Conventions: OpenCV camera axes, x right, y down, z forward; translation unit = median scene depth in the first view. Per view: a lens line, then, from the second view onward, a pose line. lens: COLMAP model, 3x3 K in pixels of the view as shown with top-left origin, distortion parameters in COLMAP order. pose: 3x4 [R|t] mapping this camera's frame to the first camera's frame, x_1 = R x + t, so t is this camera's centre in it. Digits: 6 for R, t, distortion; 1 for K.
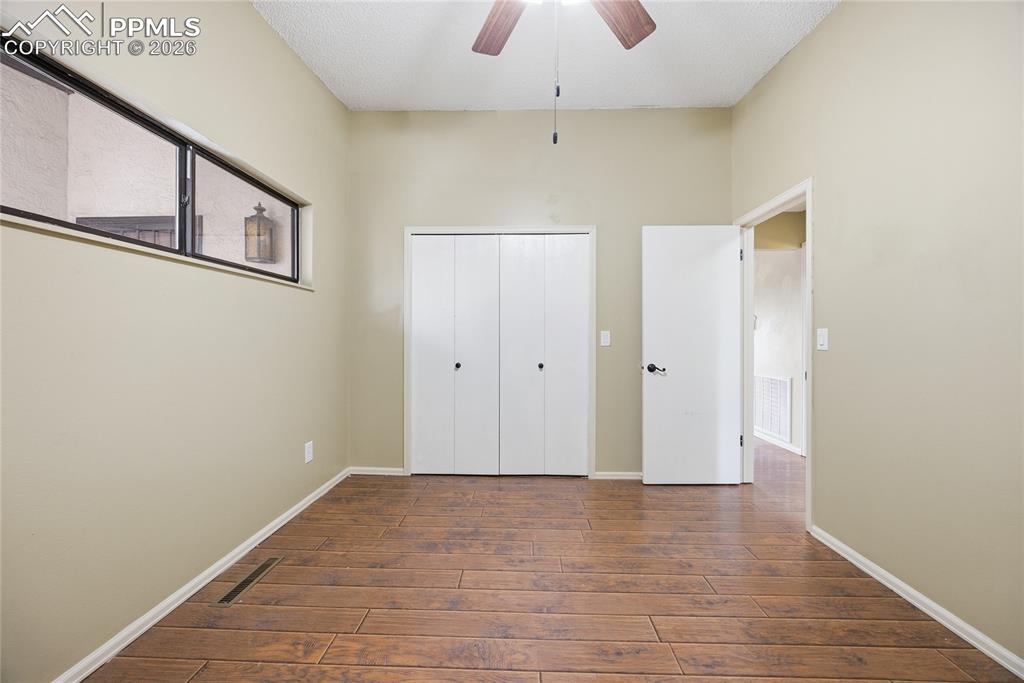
lens RADIAL K [[395.8, 0, 510.9], [0, 395.8, 338.4], [0, 0, 1]] dist [-0.007461, 0.000997]
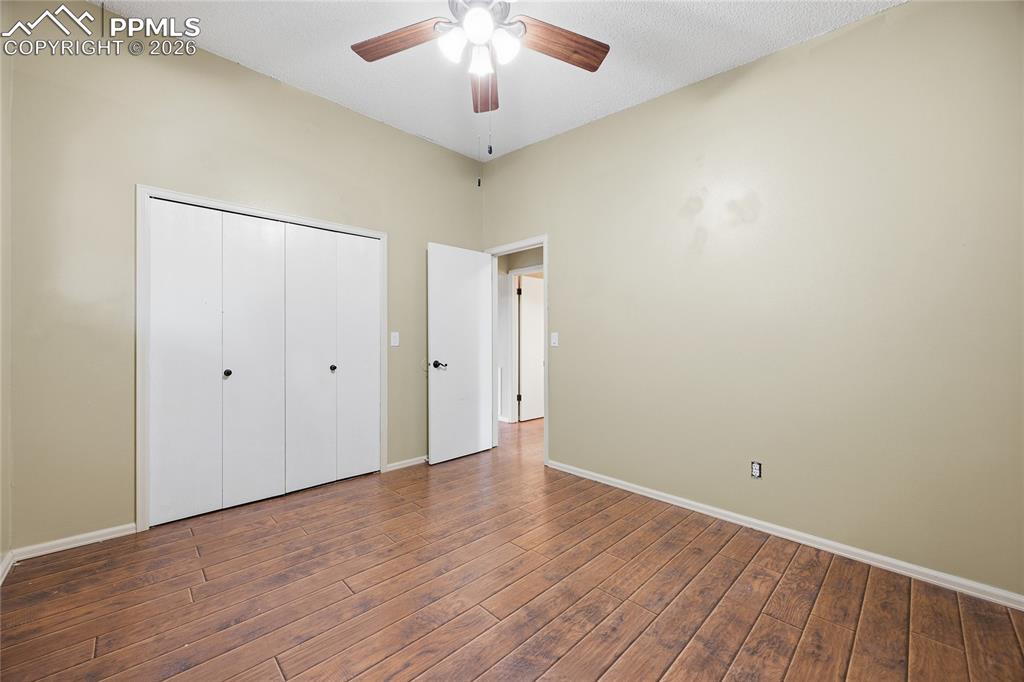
lens RADIAL K [[395.8, 0, 514.4], [0, 395.8, 336.0], [0, 0, 1]] dist [-0.007461, 0.000997]
pose [[0.691716, 0.003435, 0.722161, -0.377818], [0.002090, 0.999975, -0.006759, -0.000862], [-0.722166, 0.006185, 0.691692, 0.020113]]
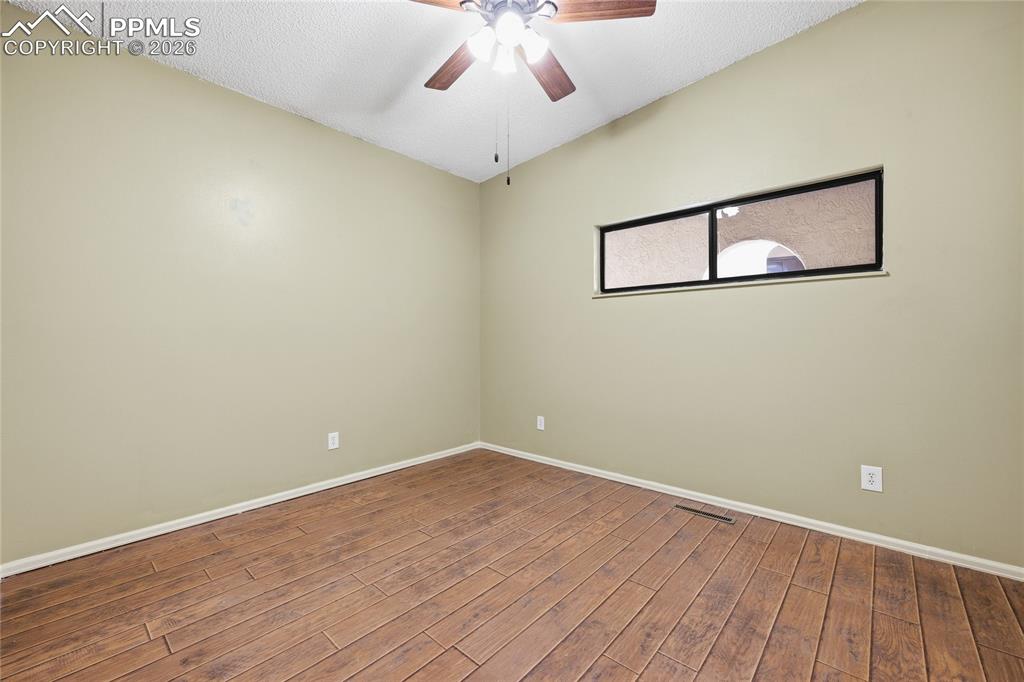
lens RADIAL K [[419.8, 0, 516.6], [0, 419.8, 341.0], [0, 0, 1]] dist [-0.012781, -0.000003]
pose [[-0.638105, 0.005845, -0.769927, 0.587975], [0.000283, 0.999973, 0.007357, 0.002460], [0.769949, 0.004477, -0.638090, 0.974630]]
